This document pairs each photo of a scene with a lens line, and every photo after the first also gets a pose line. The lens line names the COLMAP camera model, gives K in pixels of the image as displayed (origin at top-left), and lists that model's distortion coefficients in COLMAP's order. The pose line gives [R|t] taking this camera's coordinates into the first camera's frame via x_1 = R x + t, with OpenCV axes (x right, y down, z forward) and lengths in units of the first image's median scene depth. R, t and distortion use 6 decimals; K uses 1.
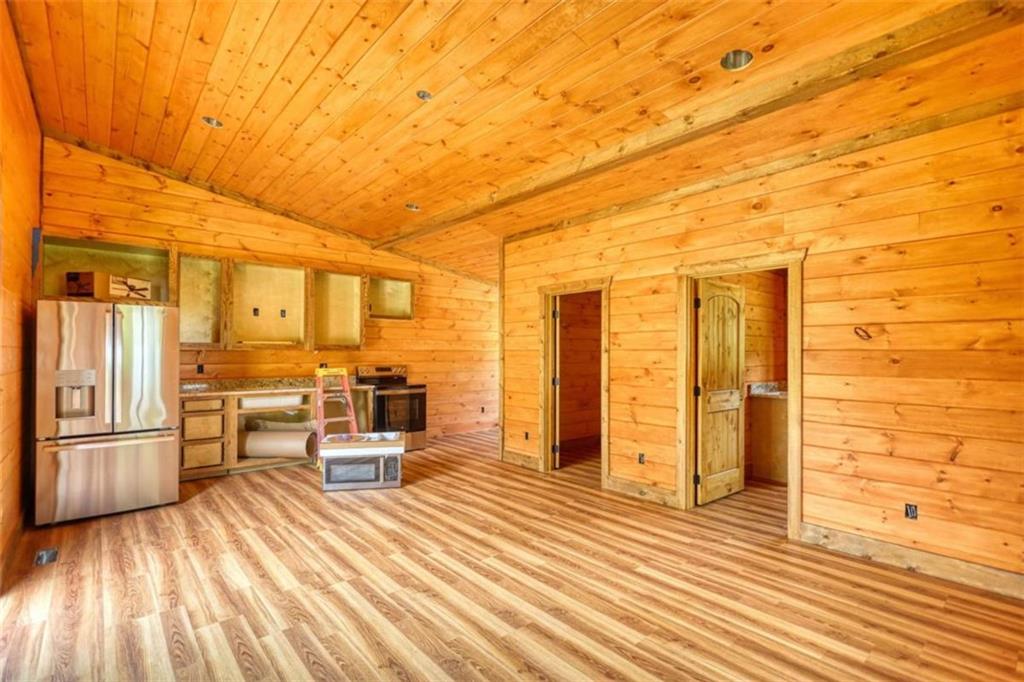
lens RADIAL K [[474.7, 0, 515.1], [0, 474.7, 352.1], [0, 0, 1]] dist [-0.000368, -0.000299]
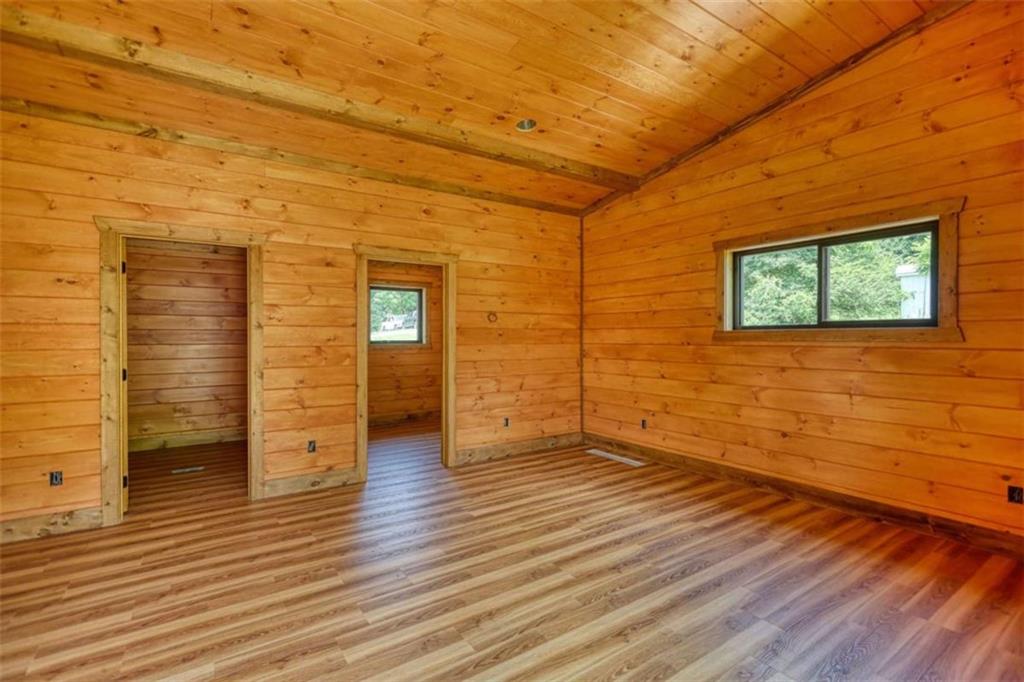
lens RADIAL K [[479.2, 0, 514.3], [0, 479.2, 343.6], [0, 0, 1]] dist [0.000830, 0.000605]
pose [[0.123133, -0.018500, 0.992218, -0.822676], [0.000727, 0.999828, 0.018552, 0.017181], [-0.992390, -0.001563, 0.123125, 0.708645]]
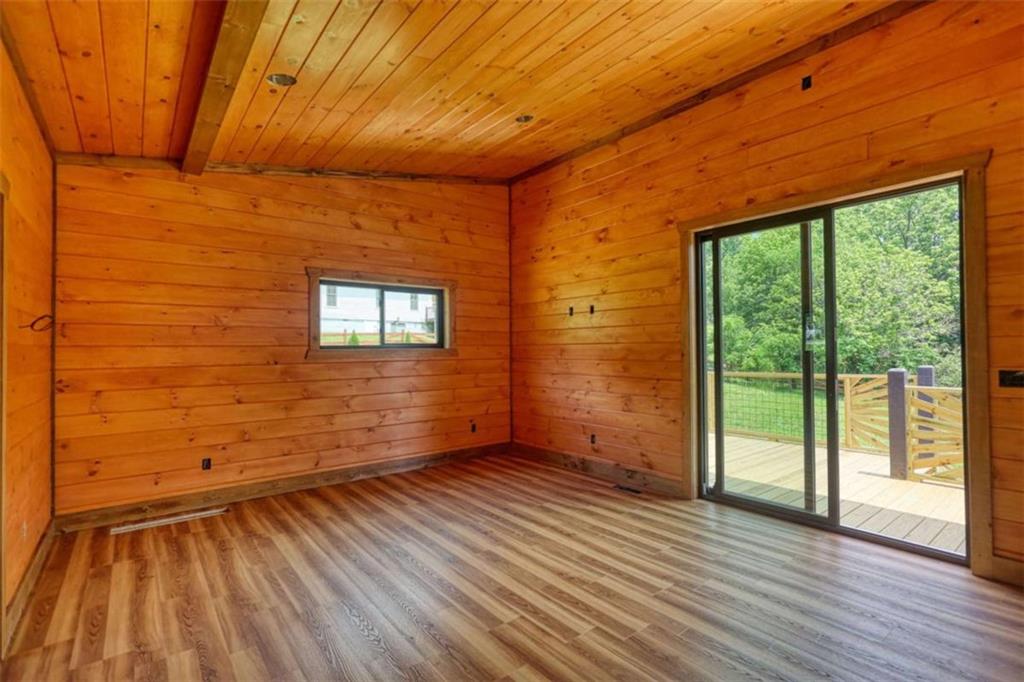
lens RADIAL K [[479.2, 0, 514.3], [0, 479.2, 343.6], [0, 0, 1]] dist [0.000830, 0.000605]
pose [[-0.998808, 0.006552, 0.048376, -0.100231], [0.005952, 0.999904, -0.012526, 0.010076], [-0.048454, -0.012223, -0.998751, 1.722215]]
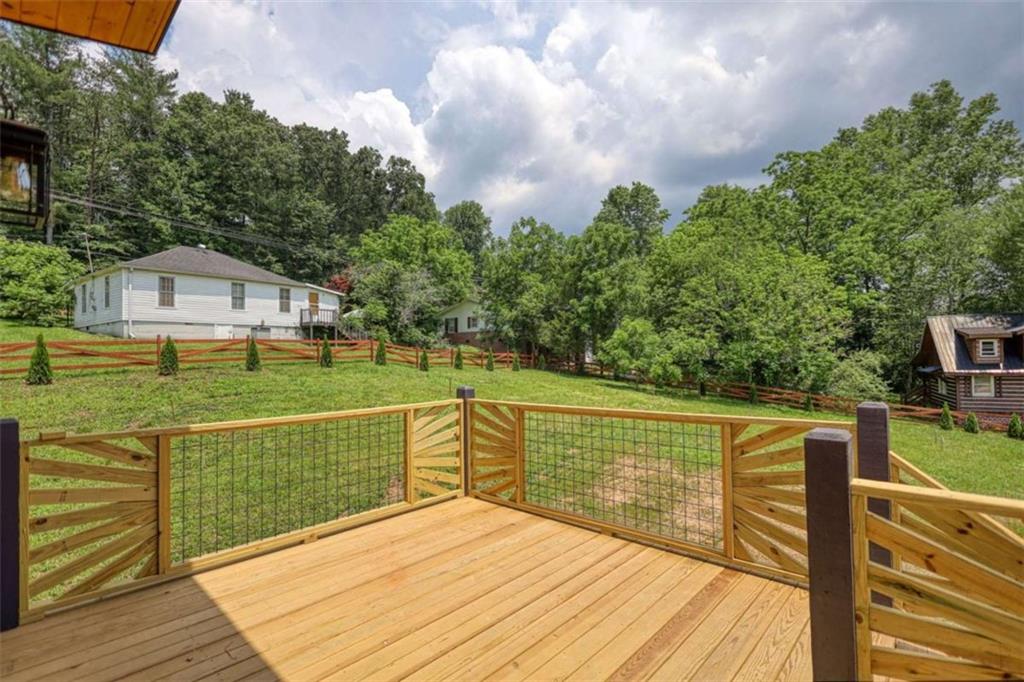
lens RADIAL K [[479.2, 0, 514.3], [0, 479.2, 343.6], [0, 0, 1]] dist [0.000830, 0.000605]
pose [[-0.995608, 0.011902, -0.092857, -0.223309], [0.014003, 0.999660, -0.022014, 0.003663], [0.092564, -0.023218, -0.995436, 1.541393]]
